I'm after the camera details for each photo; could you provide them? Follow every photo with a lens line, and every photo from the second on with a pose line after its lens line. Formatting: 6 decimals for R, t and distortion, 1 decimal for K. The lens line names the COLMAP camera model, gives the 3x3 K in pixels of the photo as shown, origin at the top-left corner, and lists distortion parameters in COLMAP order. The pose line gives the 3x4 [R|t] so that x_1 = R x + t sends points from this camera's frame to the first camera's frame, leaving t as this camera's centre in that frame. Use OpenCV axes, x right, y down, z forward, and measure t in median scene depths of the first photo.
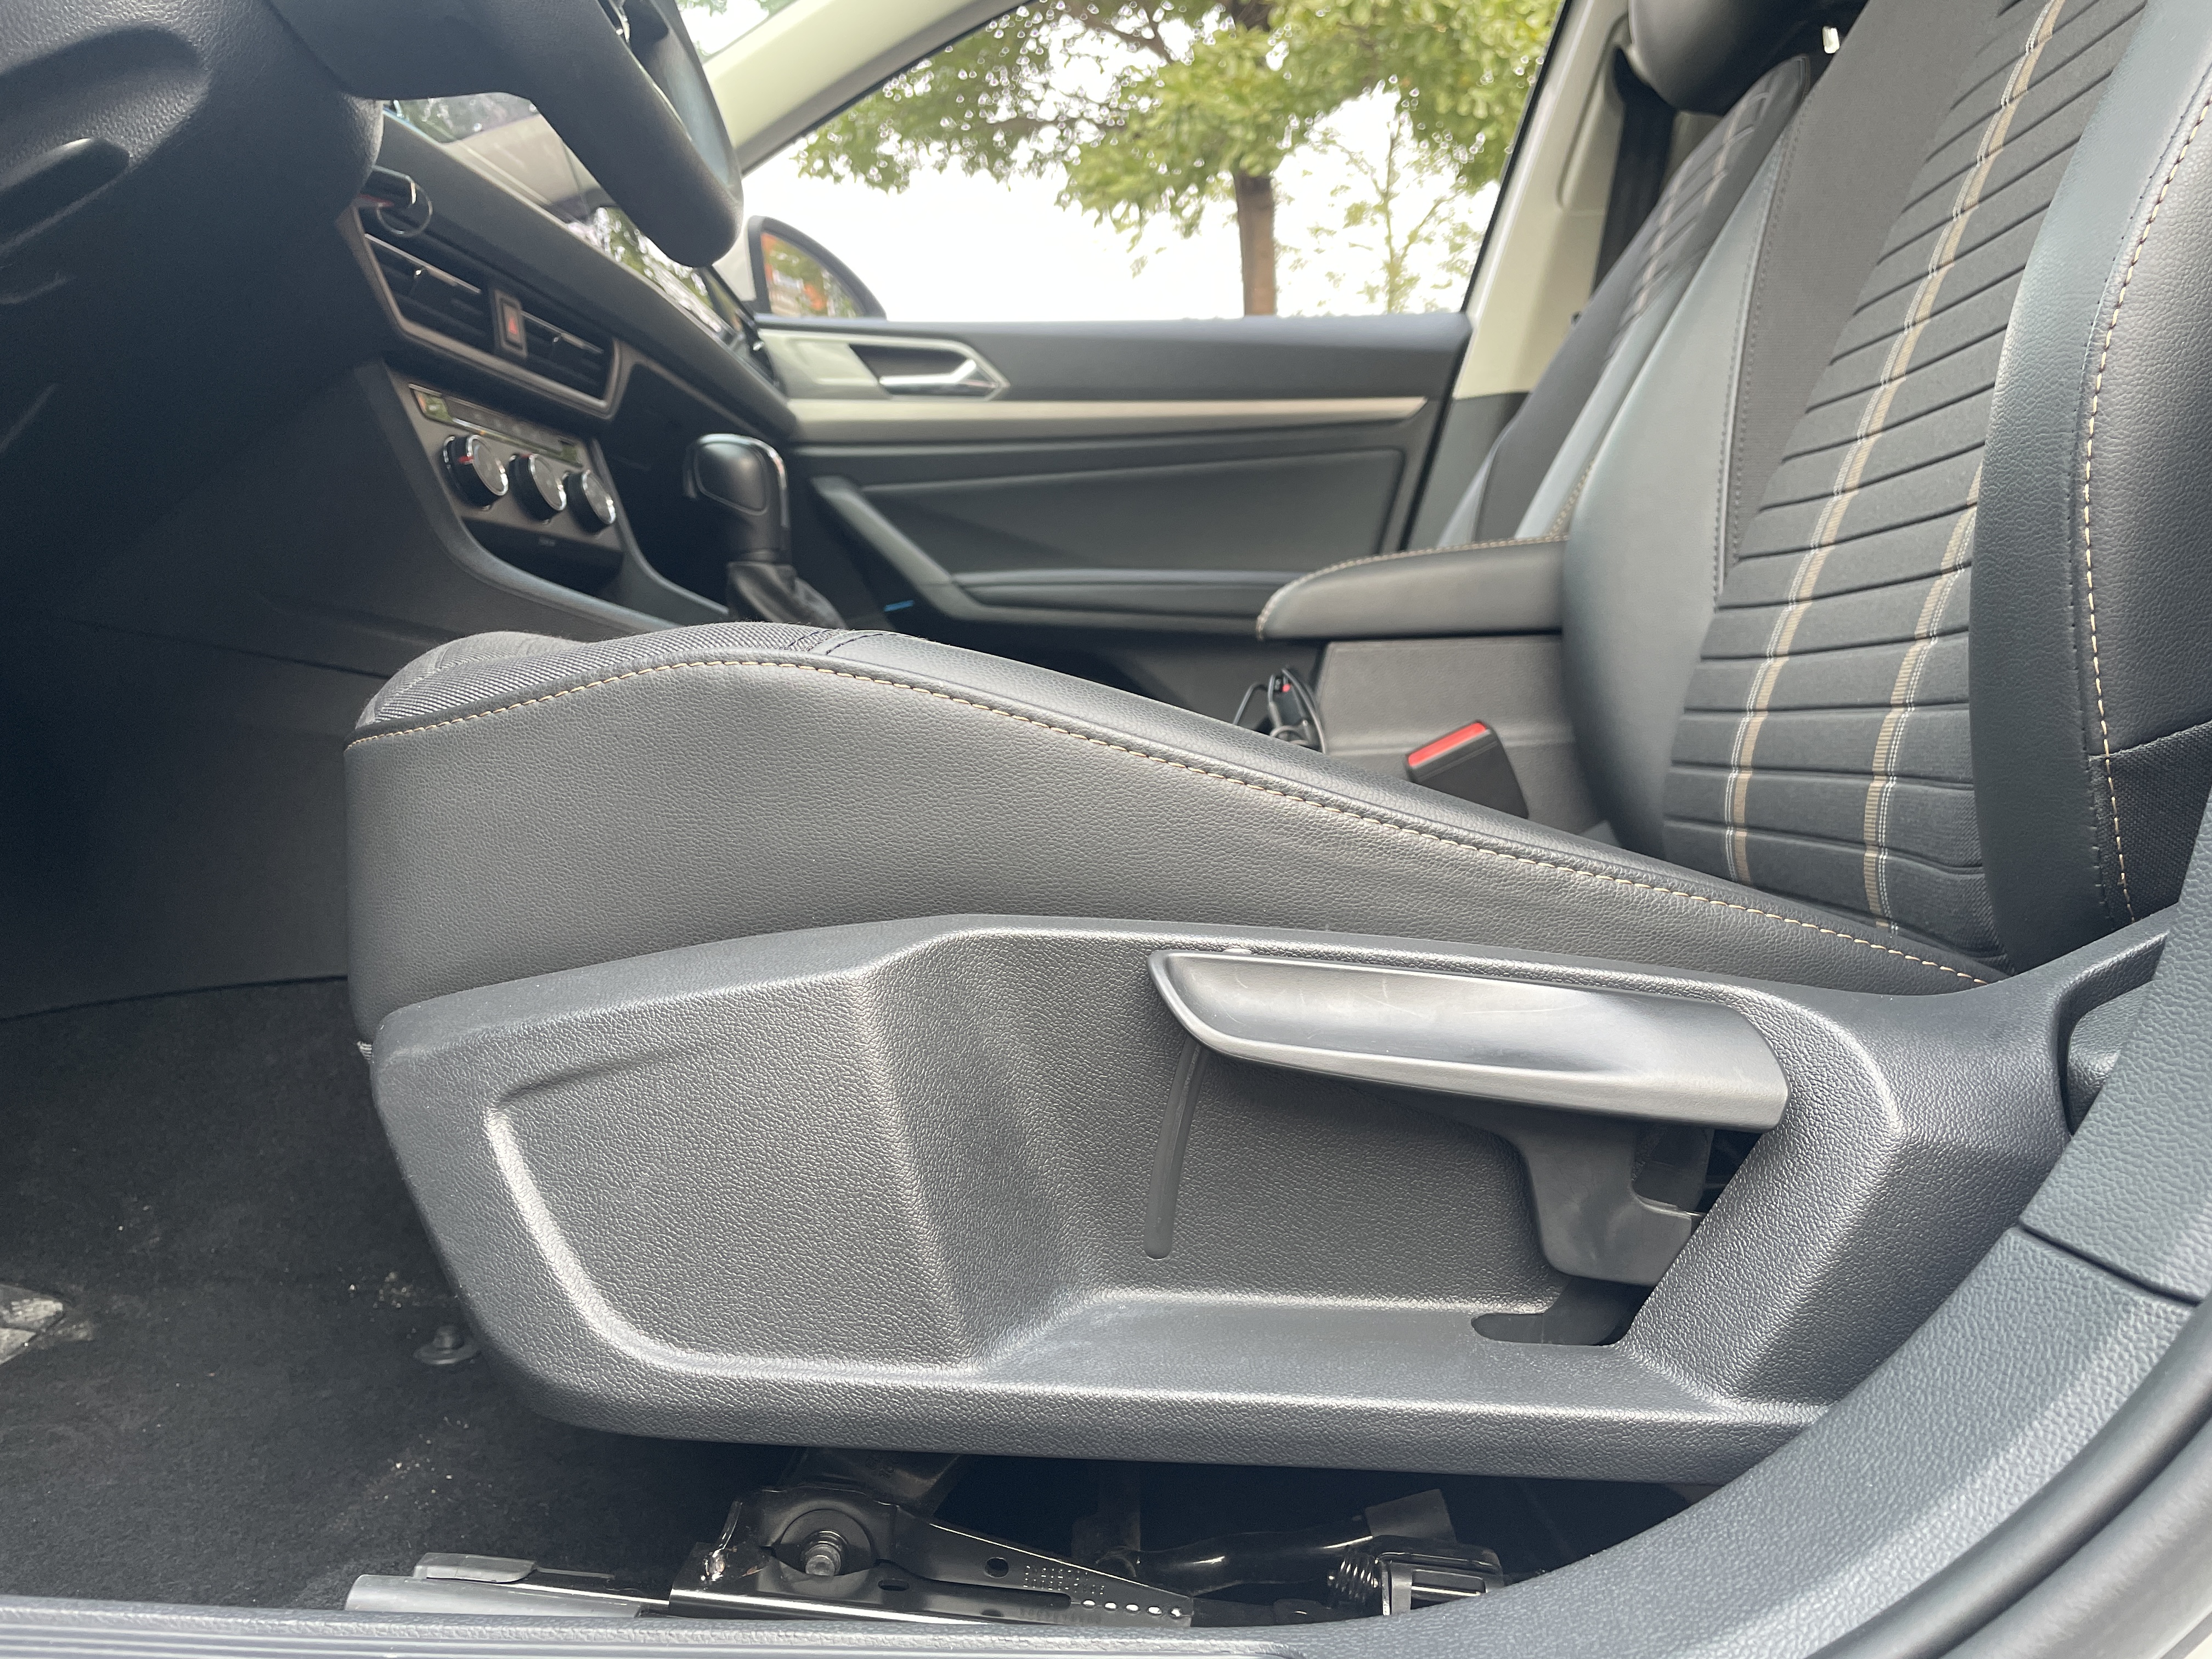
lens RADIAL K [[1675.9, 0, 1107.9], [0, 1675.9, 828.4], [0, 0, 1]] dist [0.060175, -0.082026]
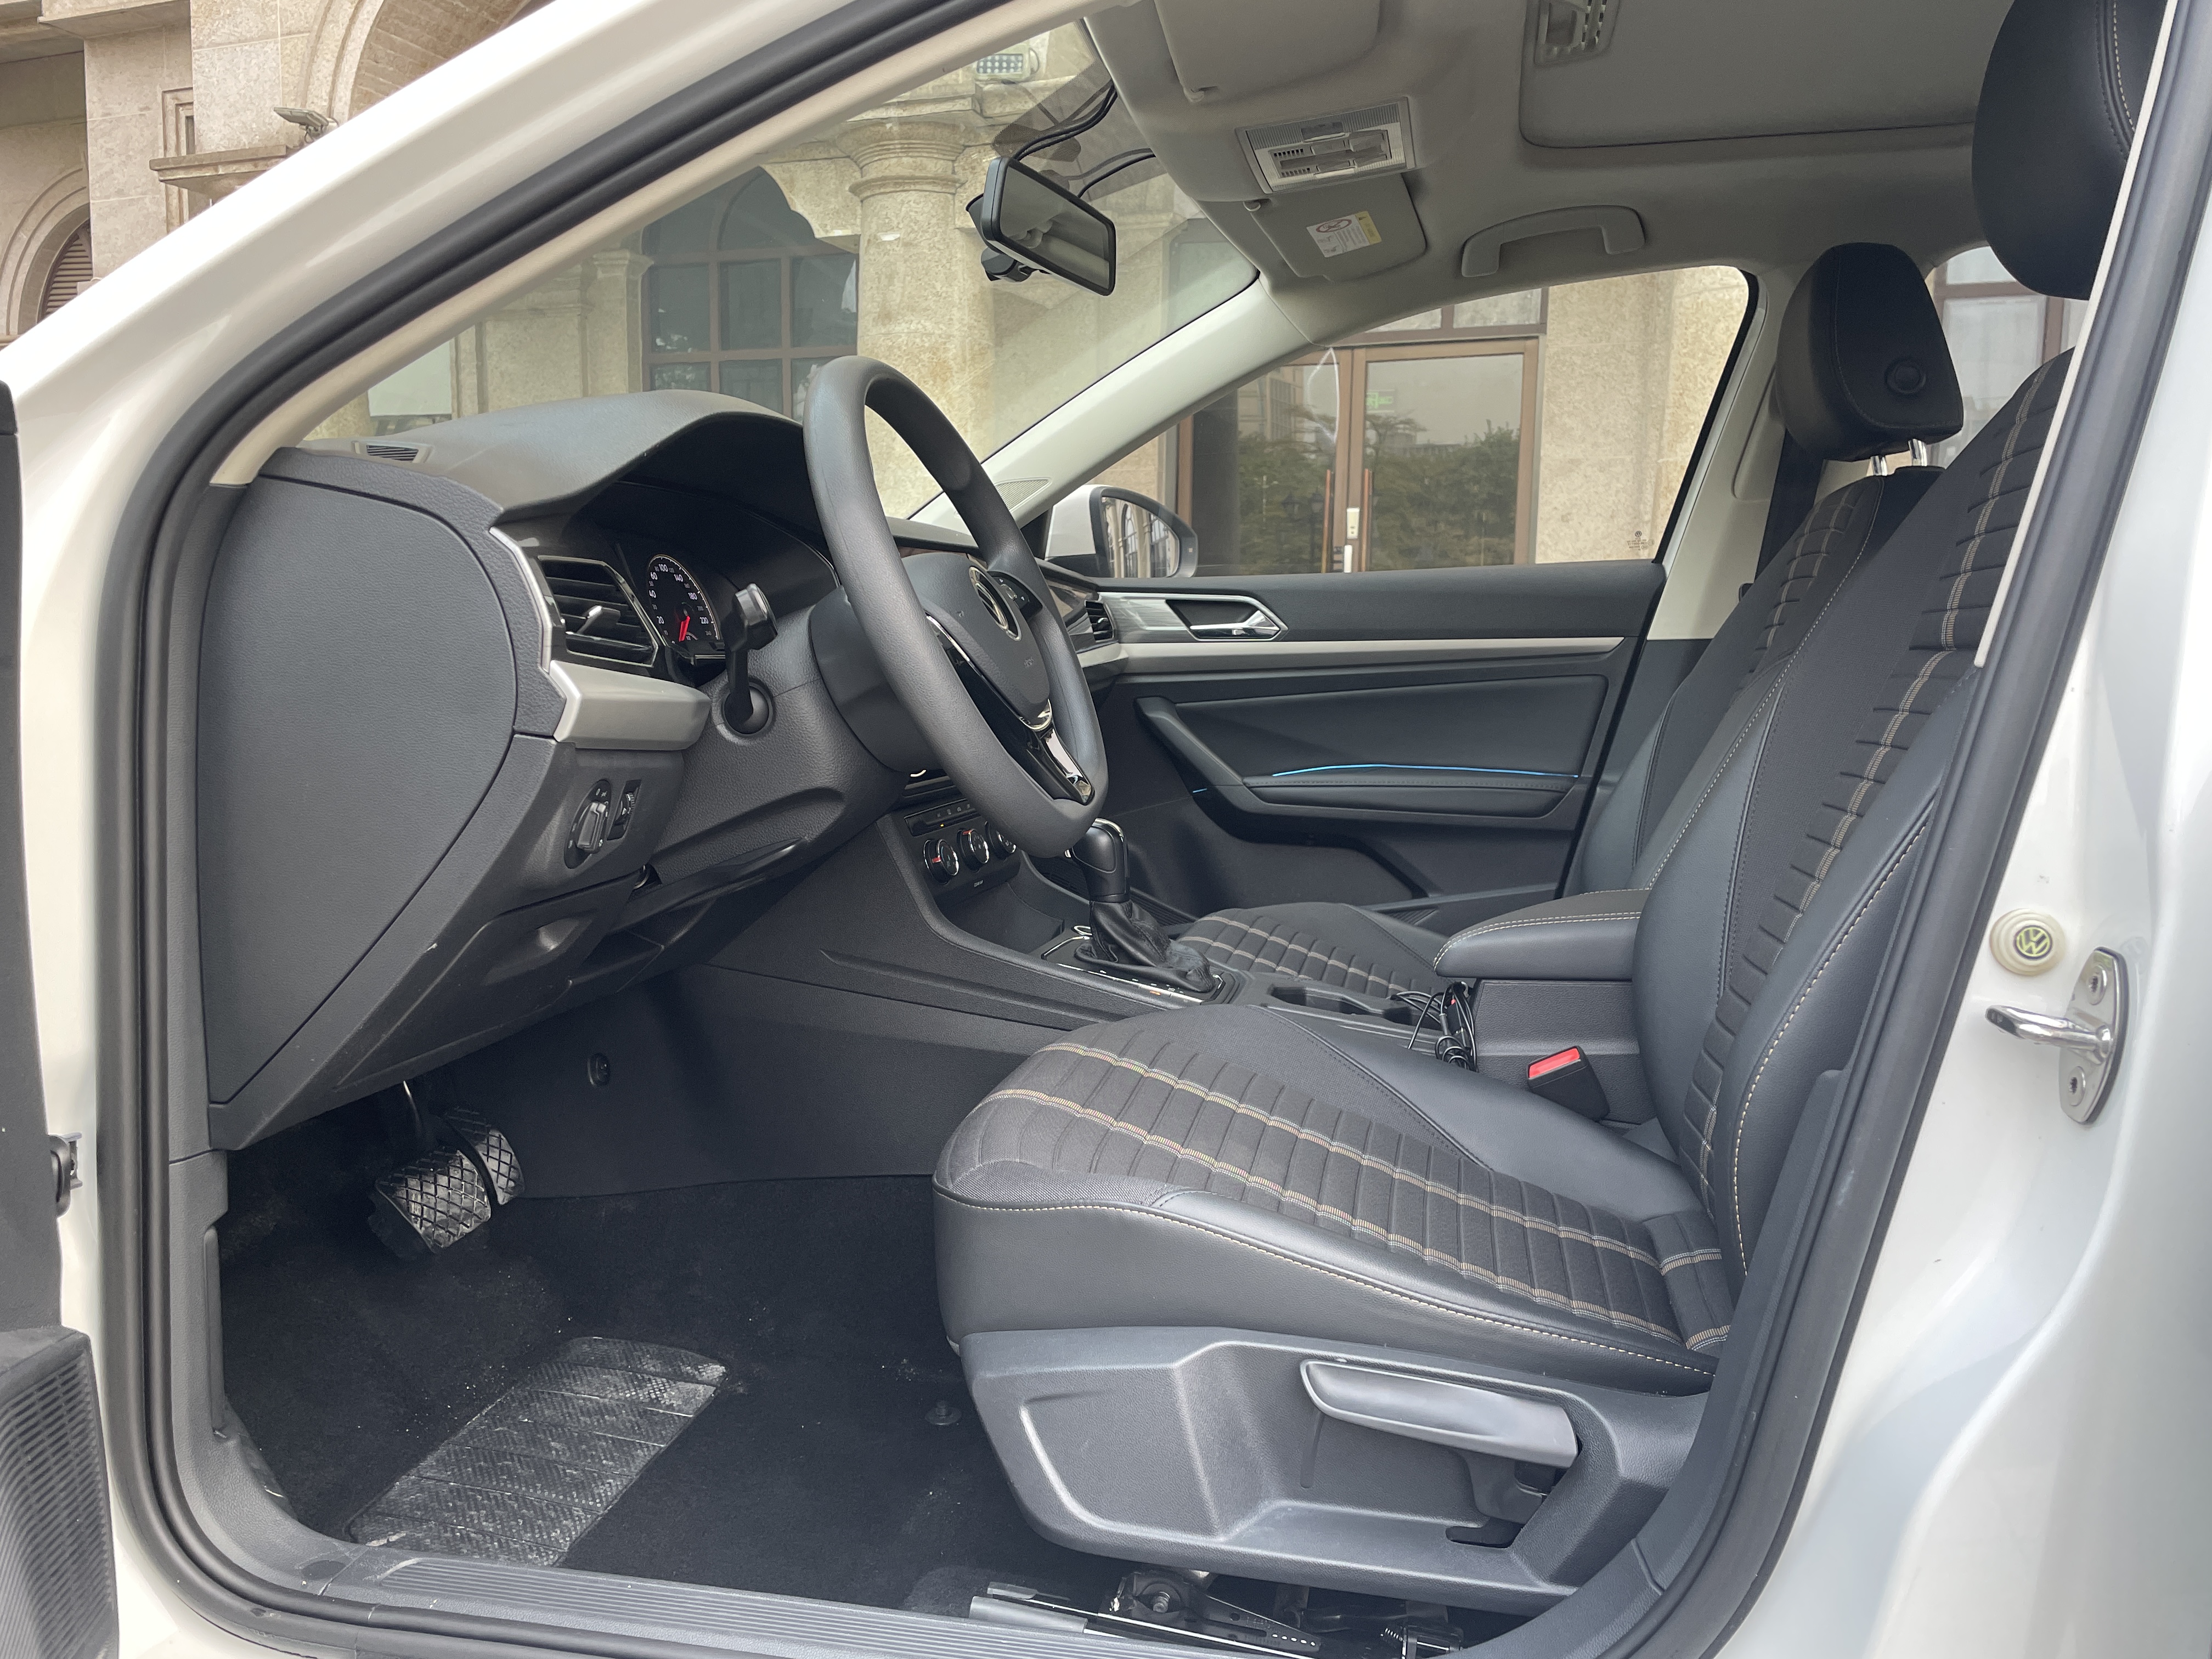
lens RADIAL K [[1675.9, 0, 1103.7], [0, 1675.9, 814.1], [0, 0, 1]] dist [0.060175, -0.082026]
pose [[0.982003, 0.006198, -0.188765, 0.186081], [0.003616, 0.998661, 0.051597, -0.769757], [0.188832, -0.051351, 0.980666, -1.232950]]
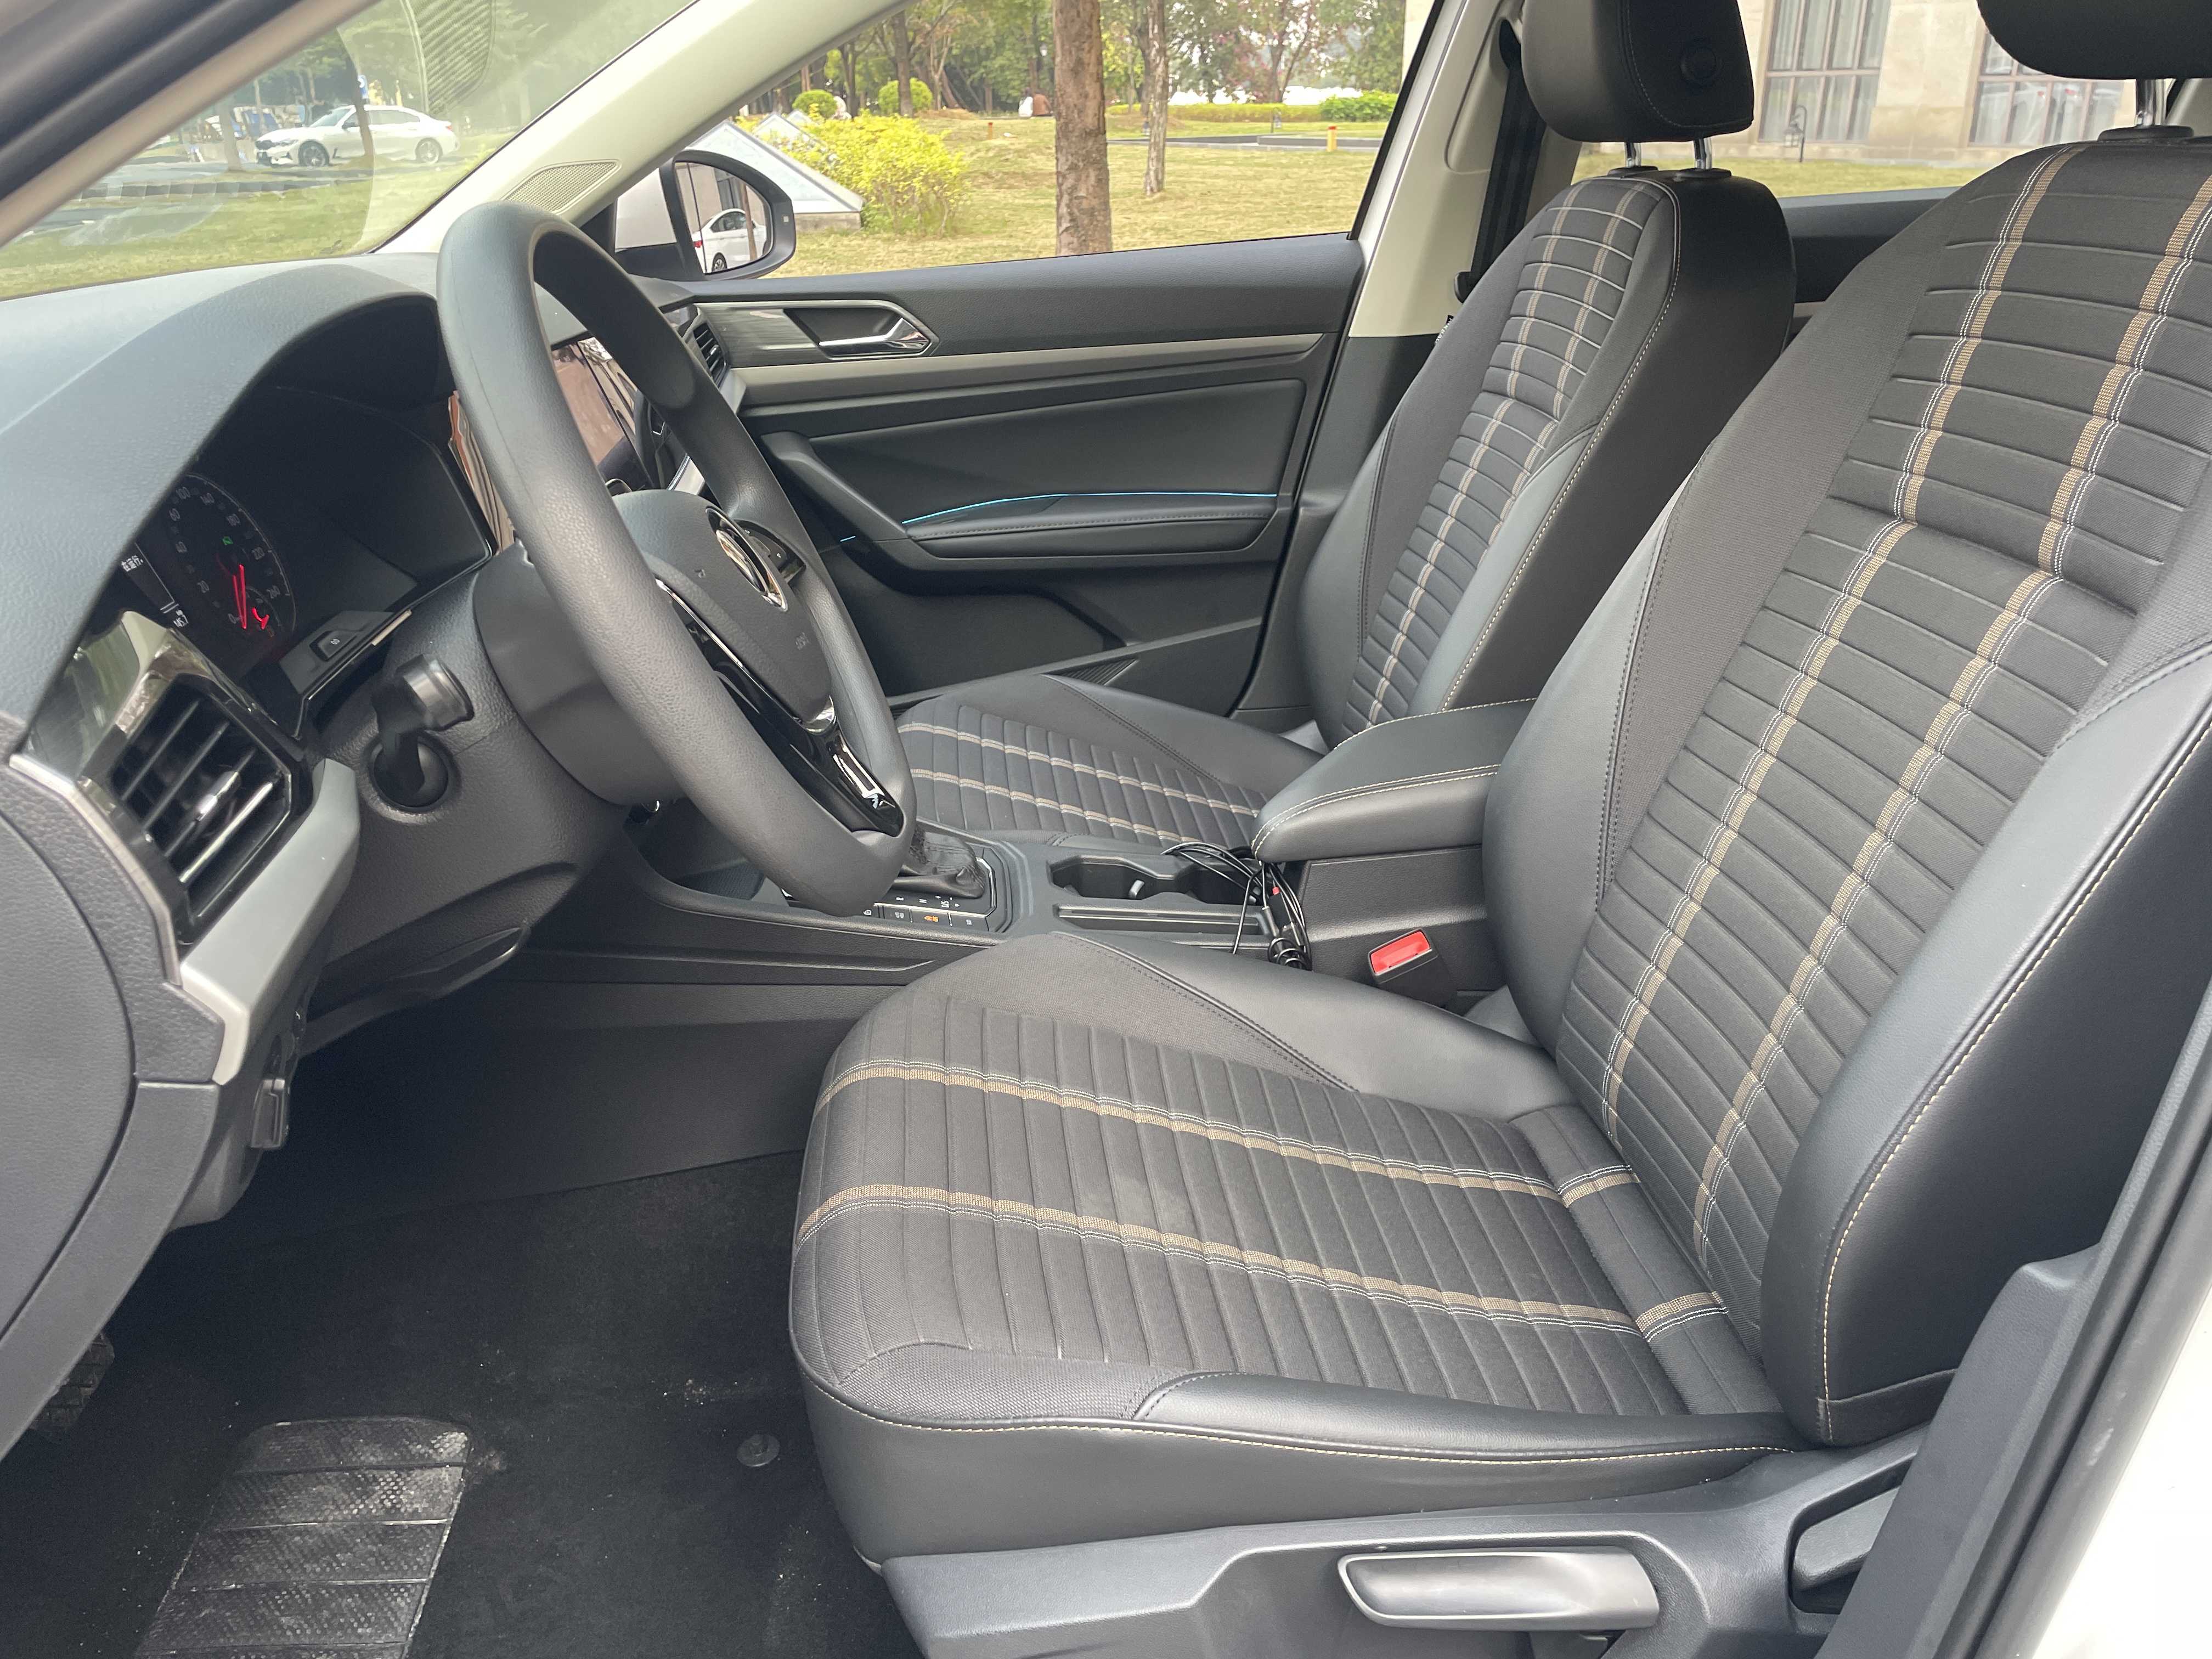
lens RADIAL K [[1675.9, 0, 1096.4], [0, 1675.9, 827.7], [0, 0, 1]] dist [0.060175, -0.082026]
pose [[0.992144, -0.091046, 0.085790, -0.330541], [0.056952, 0.939333, 0.338246, -1.343440], [-0.111382, -0.330703, 0.937139, -0.483611]]
